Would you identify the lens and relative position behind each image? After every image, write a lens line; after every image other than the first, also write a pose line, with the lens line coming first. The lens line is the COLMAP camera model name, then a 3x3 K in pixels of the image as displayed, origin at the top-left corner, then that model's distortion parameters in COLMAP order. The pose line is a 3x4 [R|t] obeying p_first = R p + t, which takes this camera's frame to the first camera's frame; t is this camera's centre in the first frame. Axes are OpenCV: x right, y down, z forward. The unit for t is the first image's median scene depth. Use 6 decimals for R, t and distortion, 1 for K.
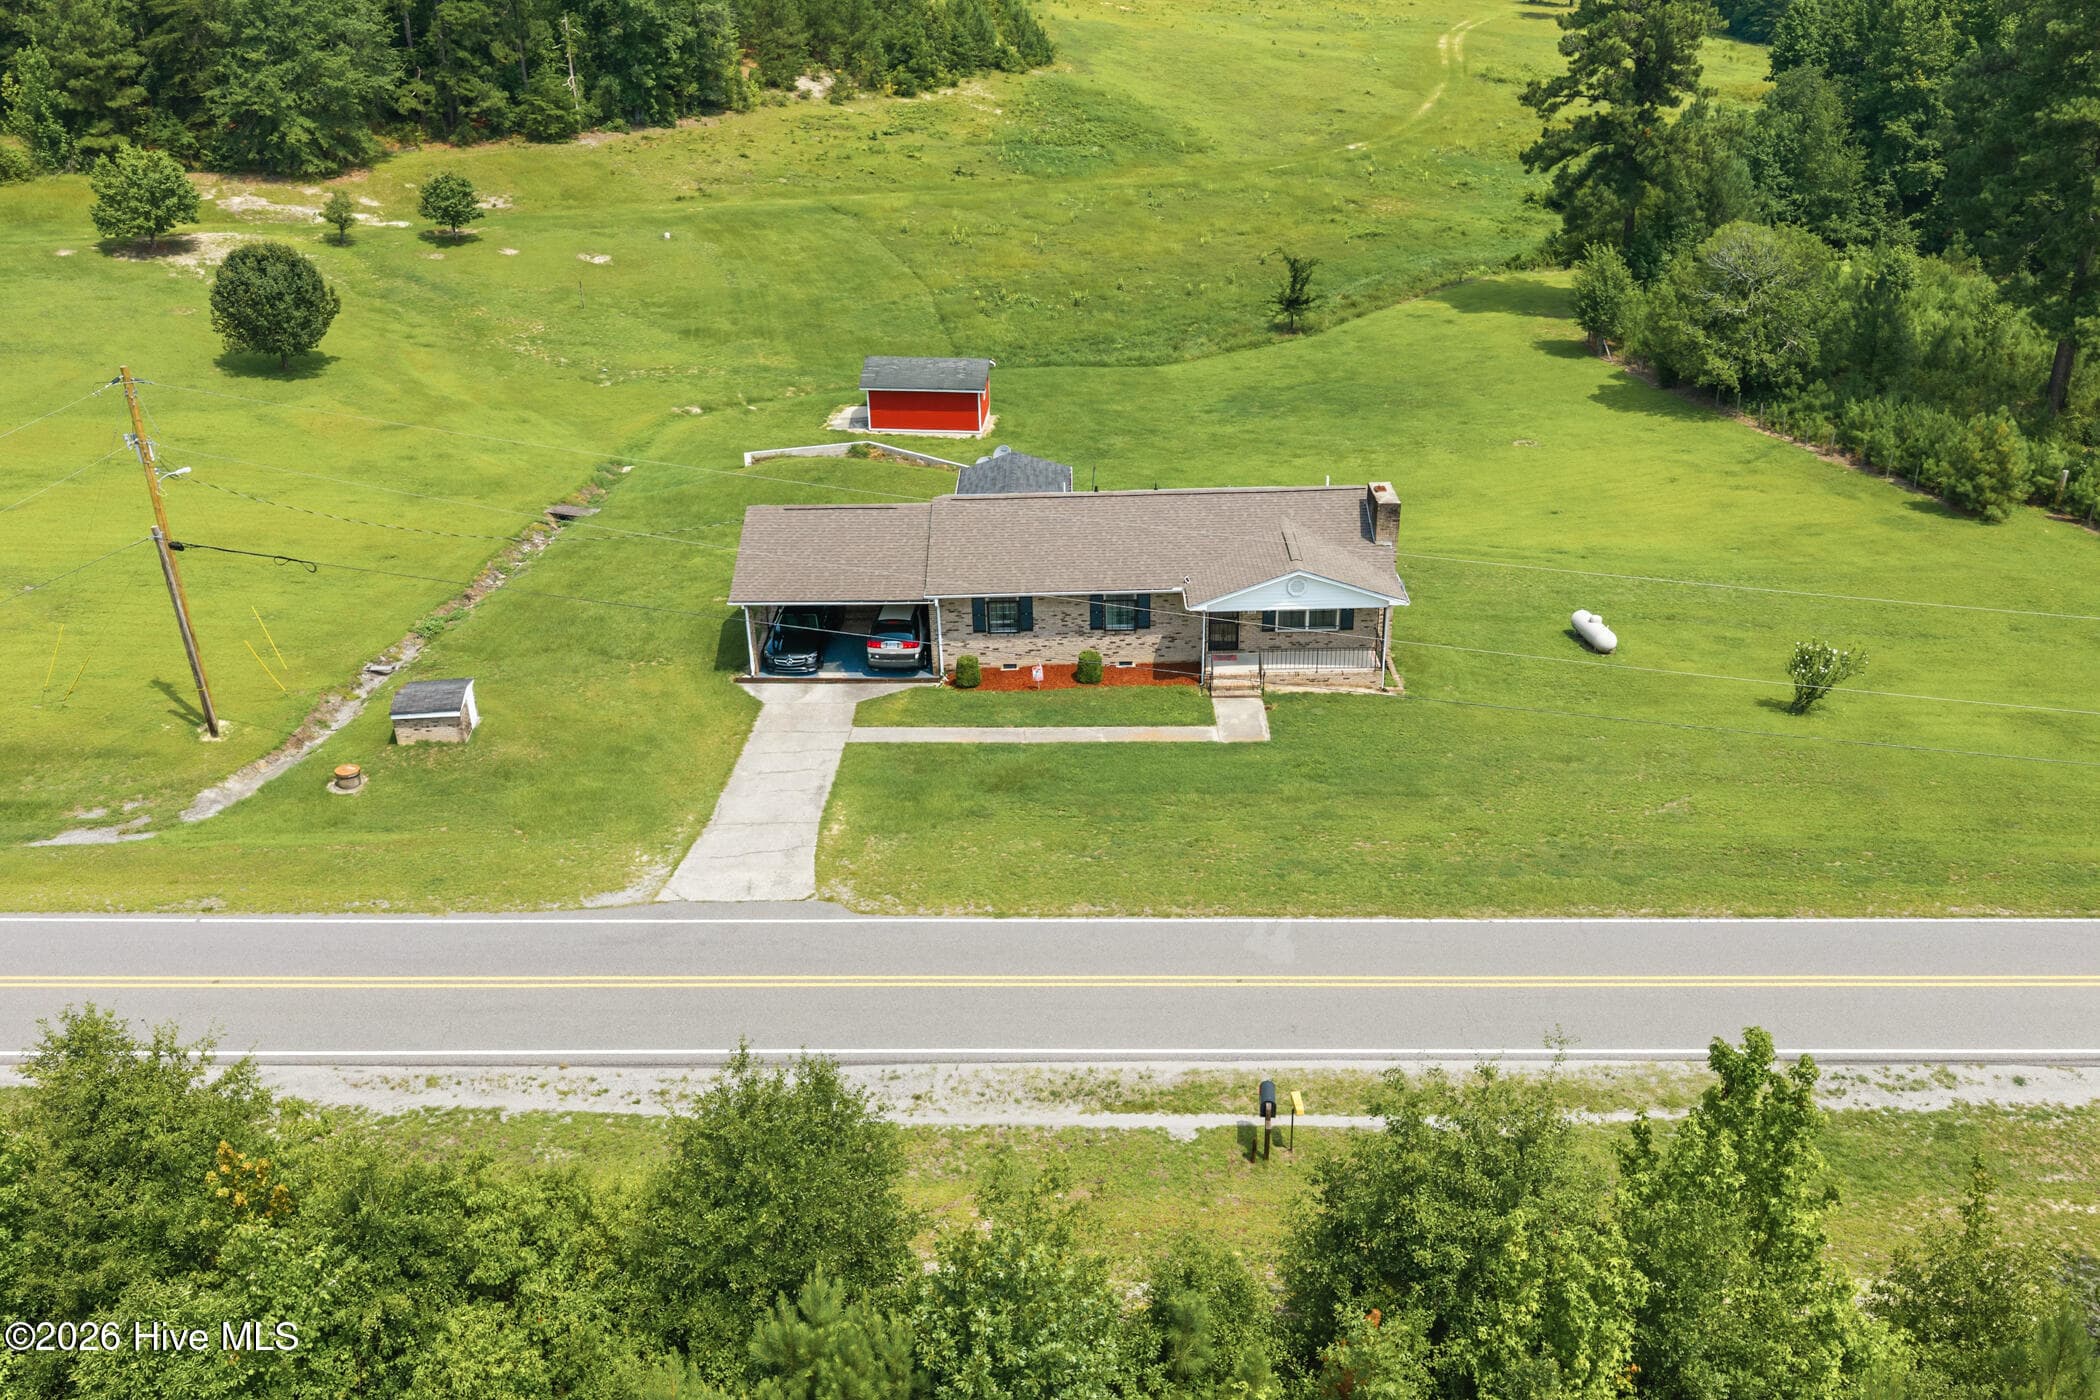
lens RADIAL K [[1774.2, 0, 1057.8], [0, 1774.2, 698.5], [0, 0, 1]] dist [0.032744, -0.068938]
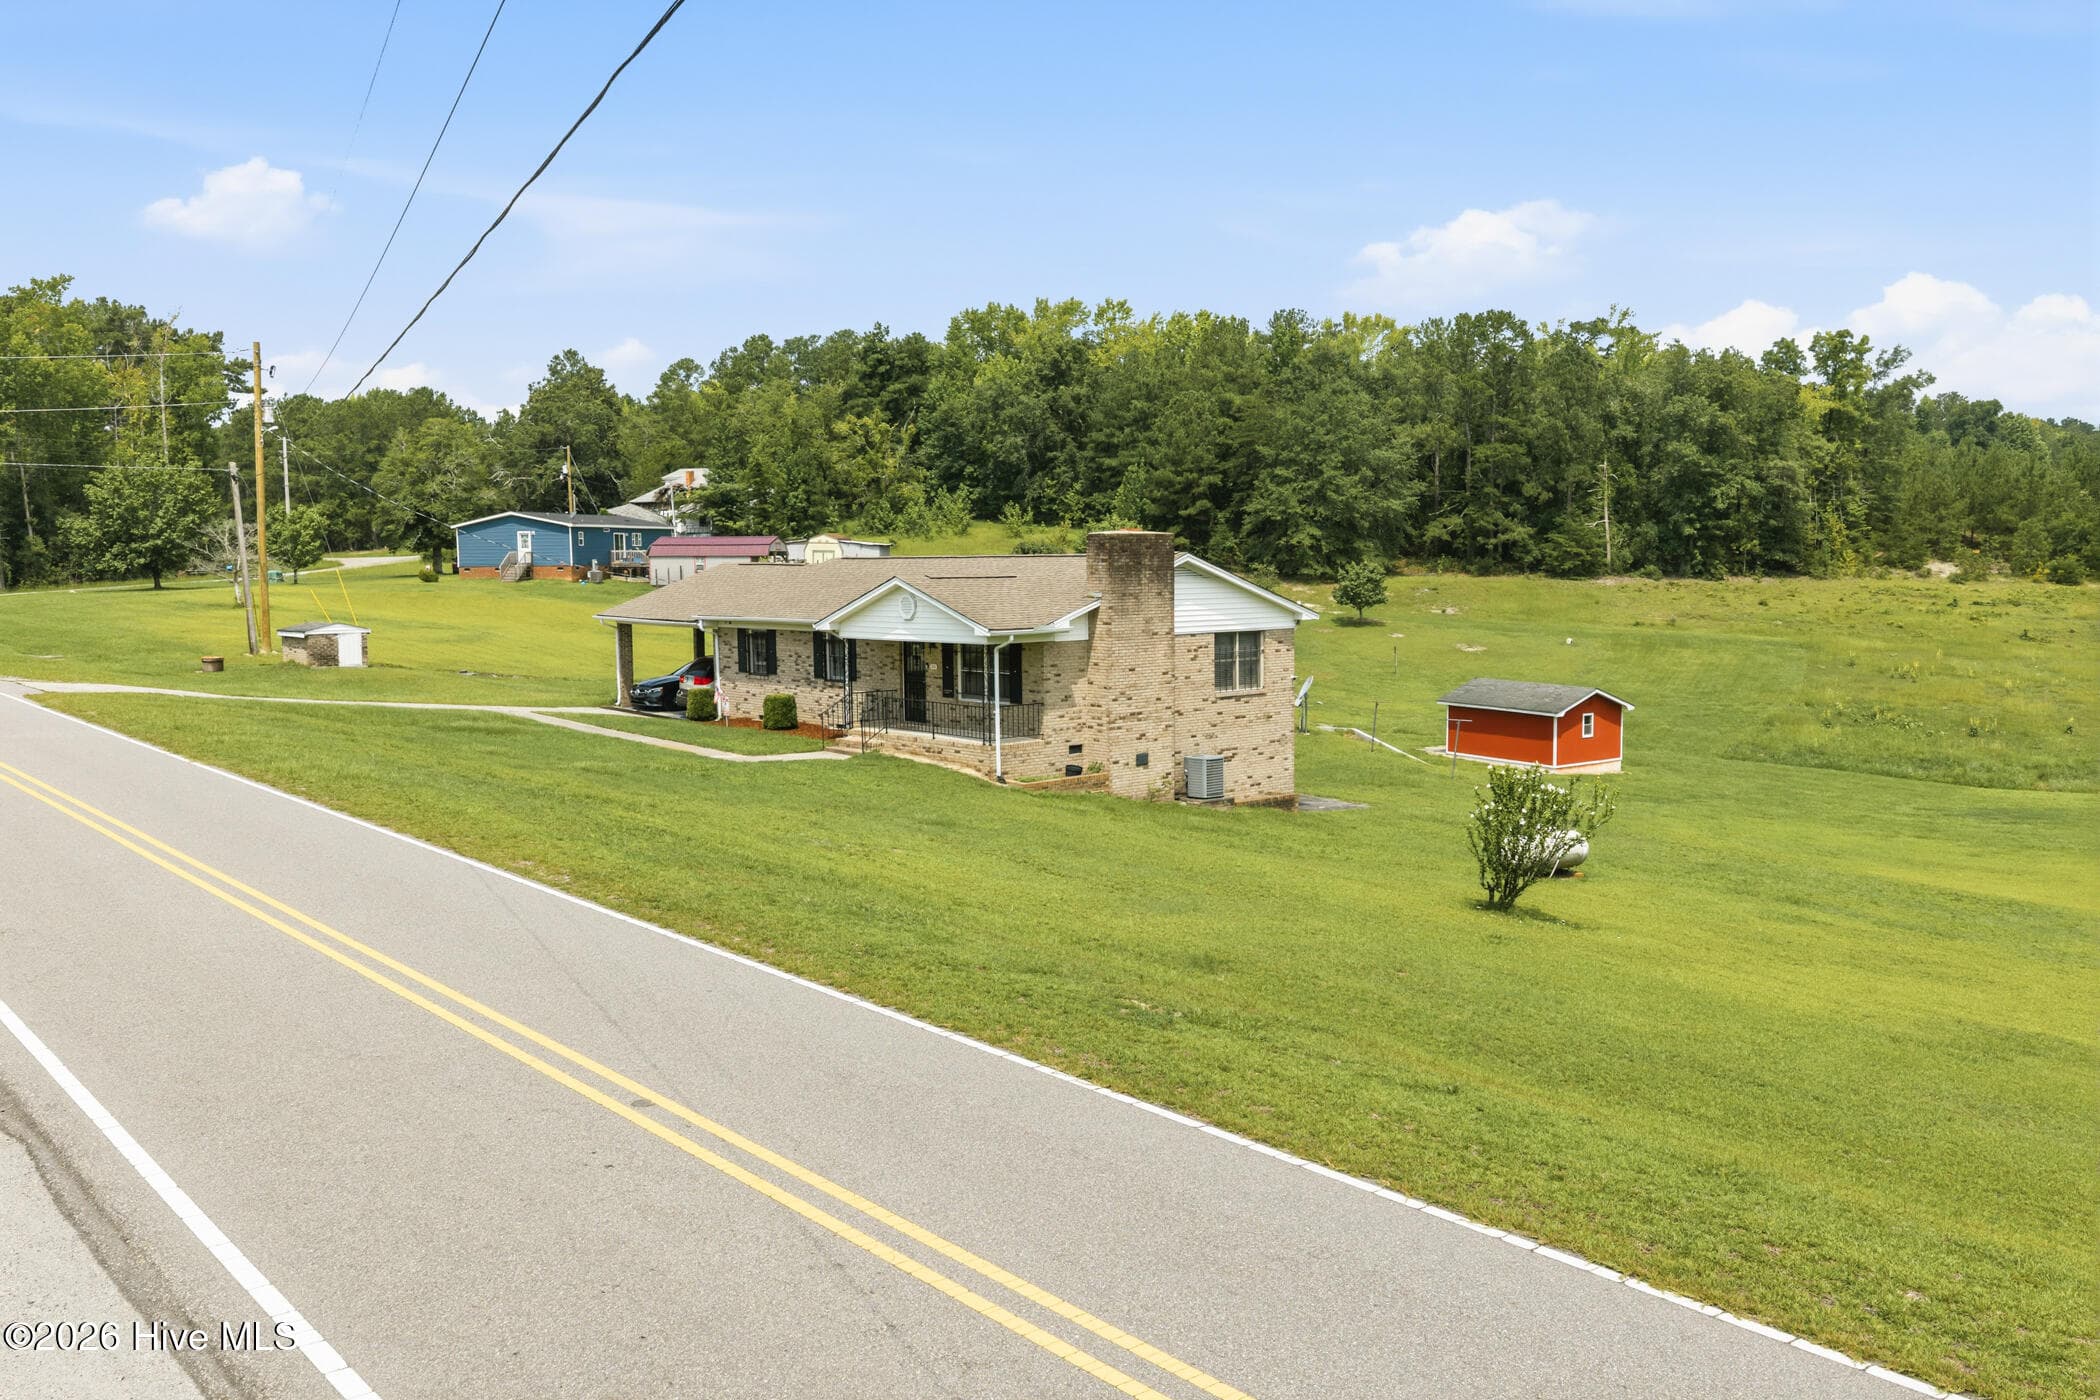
lens RADIAL K [[1737.5, 0, 1058.7], [0, 1737.5, 696.7], [0, 0, 1]] dist [0.022096, -0.040393]
pose [[0.659561, 0.077682, -0.747626, 0.493482], [-0.331786, 0.922589, -0.196843, 0.063712], [0.674461, 0.377882, 0.634278, 0.412457]]
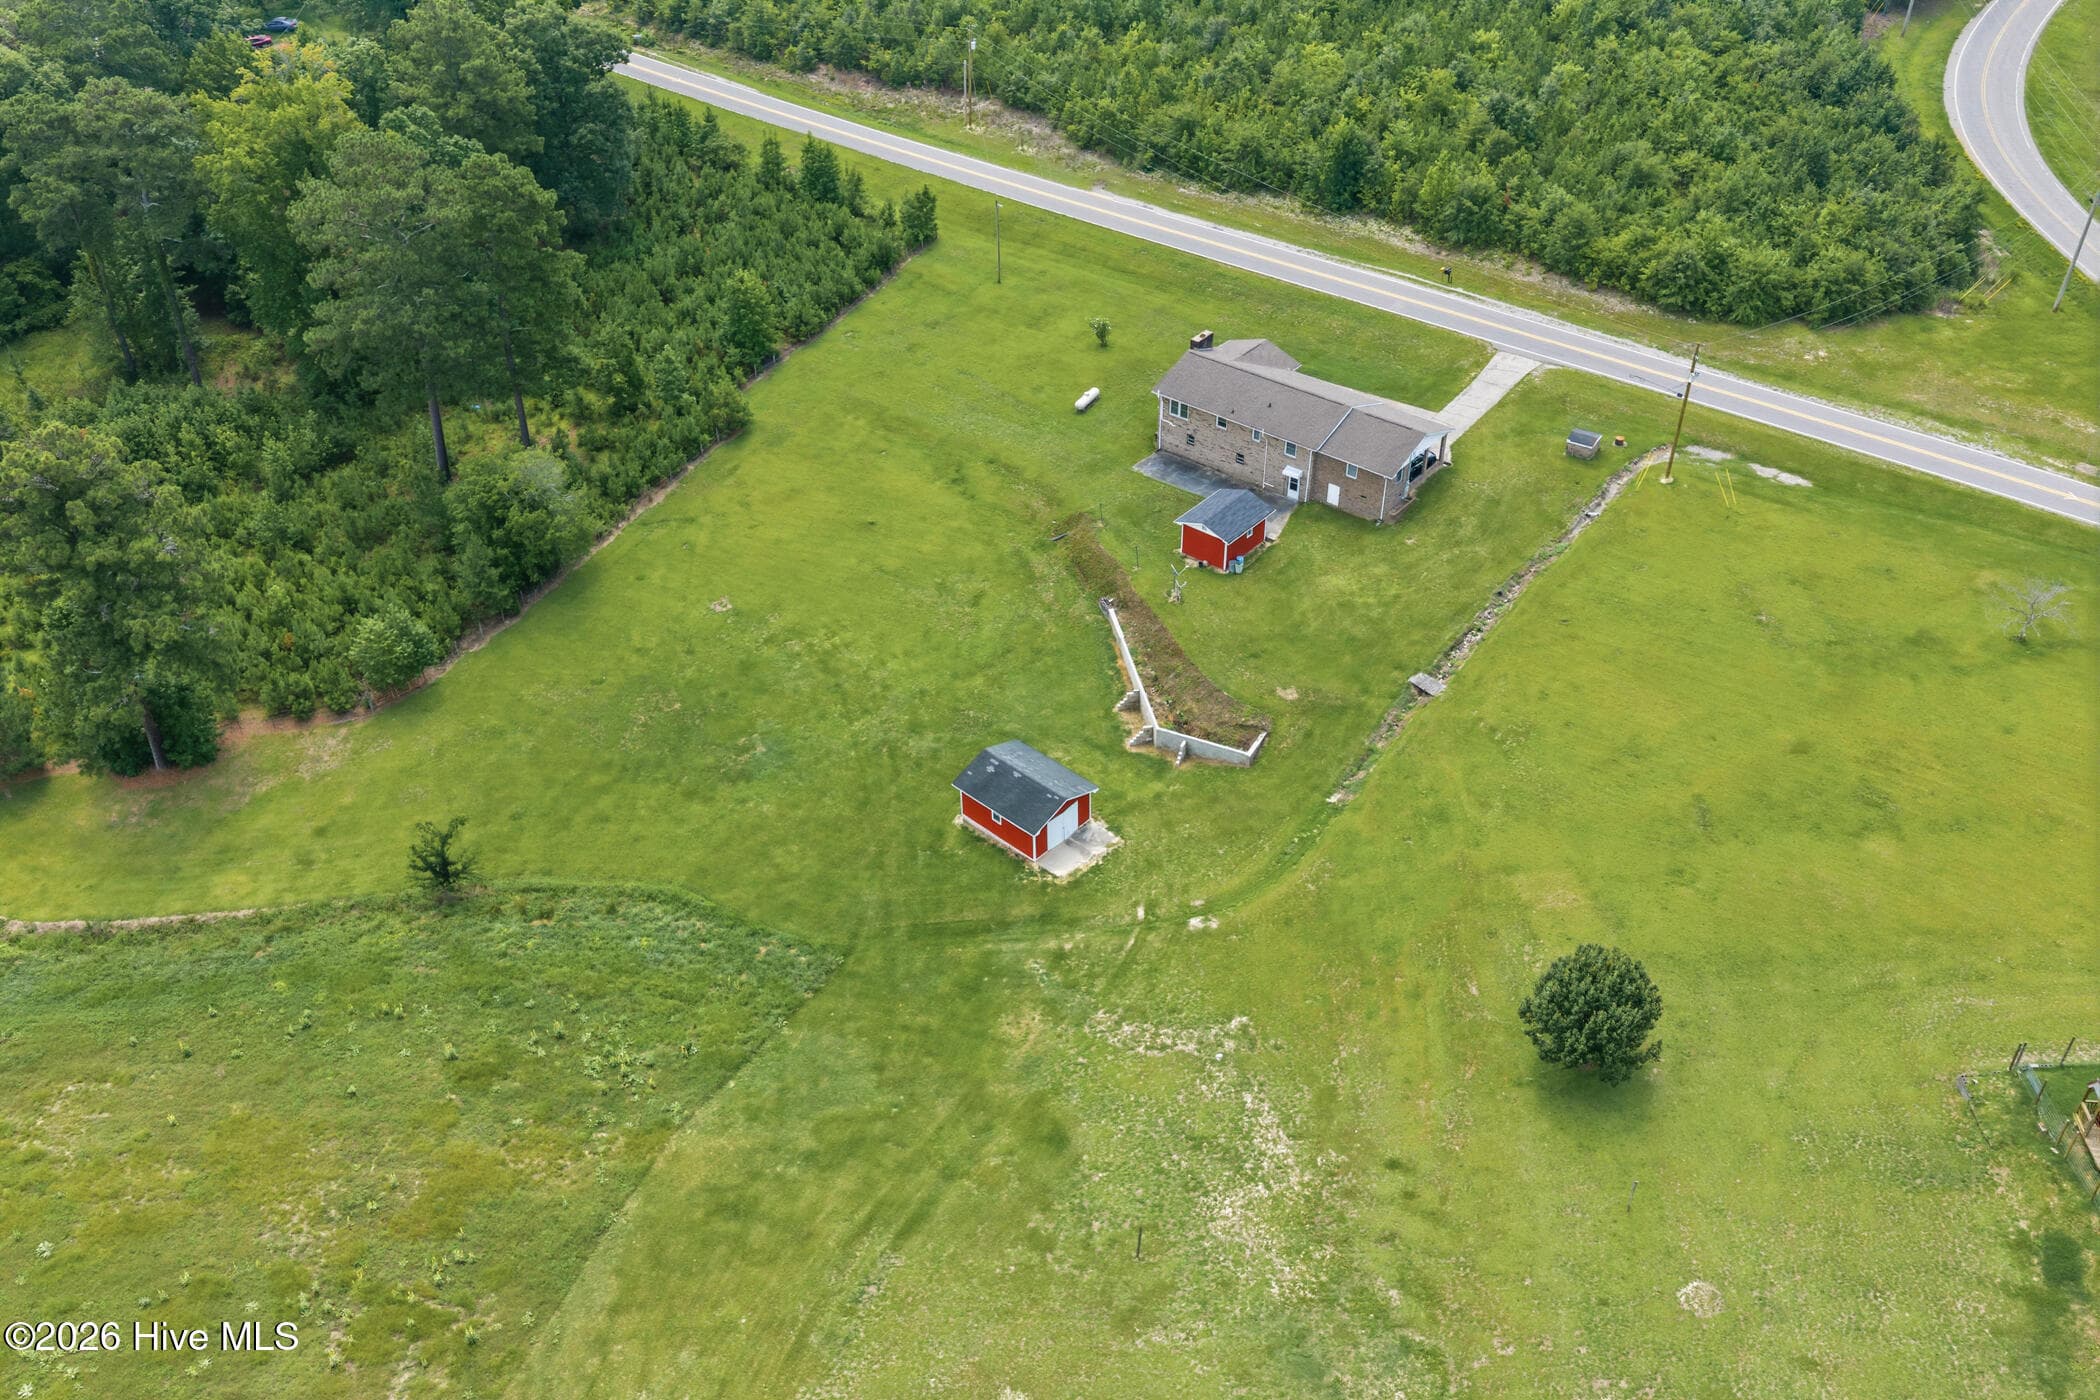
lens RADIAL K [[1737.5, 0, 1058.7], [0, 1737.5, 696.7], [0, 0, 1]] dist [0.022096, -0.040393]
pose [[-0.776579, -0.363556, 0.514541, -0.768202], [0.294288, 0.512805, 0.806489, -1.324822], [-0.557063, 0.777726, -0.291244, 1.577515]]
